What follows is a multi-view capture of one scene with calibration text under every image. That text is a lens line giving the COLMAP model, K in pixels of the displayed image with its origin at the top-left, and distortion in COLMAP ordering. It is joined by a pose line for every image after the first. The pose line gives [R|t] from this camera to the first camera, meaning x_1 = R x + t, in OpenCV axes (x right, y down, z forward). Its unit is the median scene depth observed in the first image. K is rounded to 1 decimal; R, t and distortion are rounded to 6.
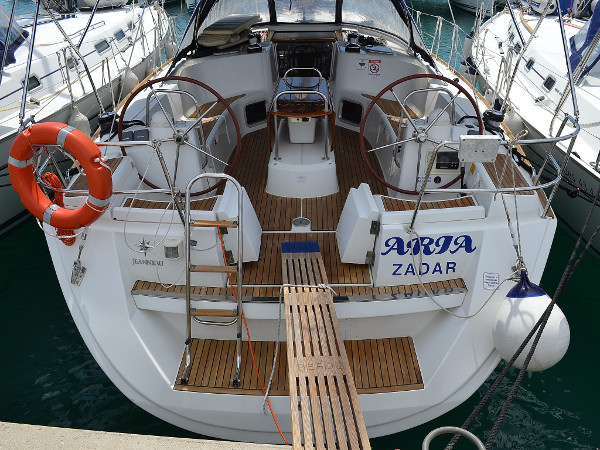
lens RADIAL K [[483.7, 0, 300.0], [0, 483.7, 225.0], [0, 0, 1]] dist [-0.092313, 0.002934]
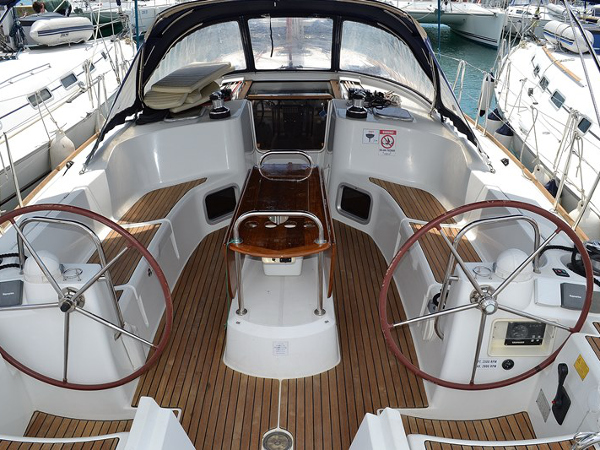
lens RADIAL K [[476.0, 0, 284.1], [0, 476.0, 226.5], [0, 0, 1]] dist [-0.084508, -0.003406]
pose [[0.999888, 0.002935, -0.014682, 0.012801], [-0.003507, 0.999228, -0.039142, -0.173897], [0.014556, 0.039189, 0.999126, 0.300679]]
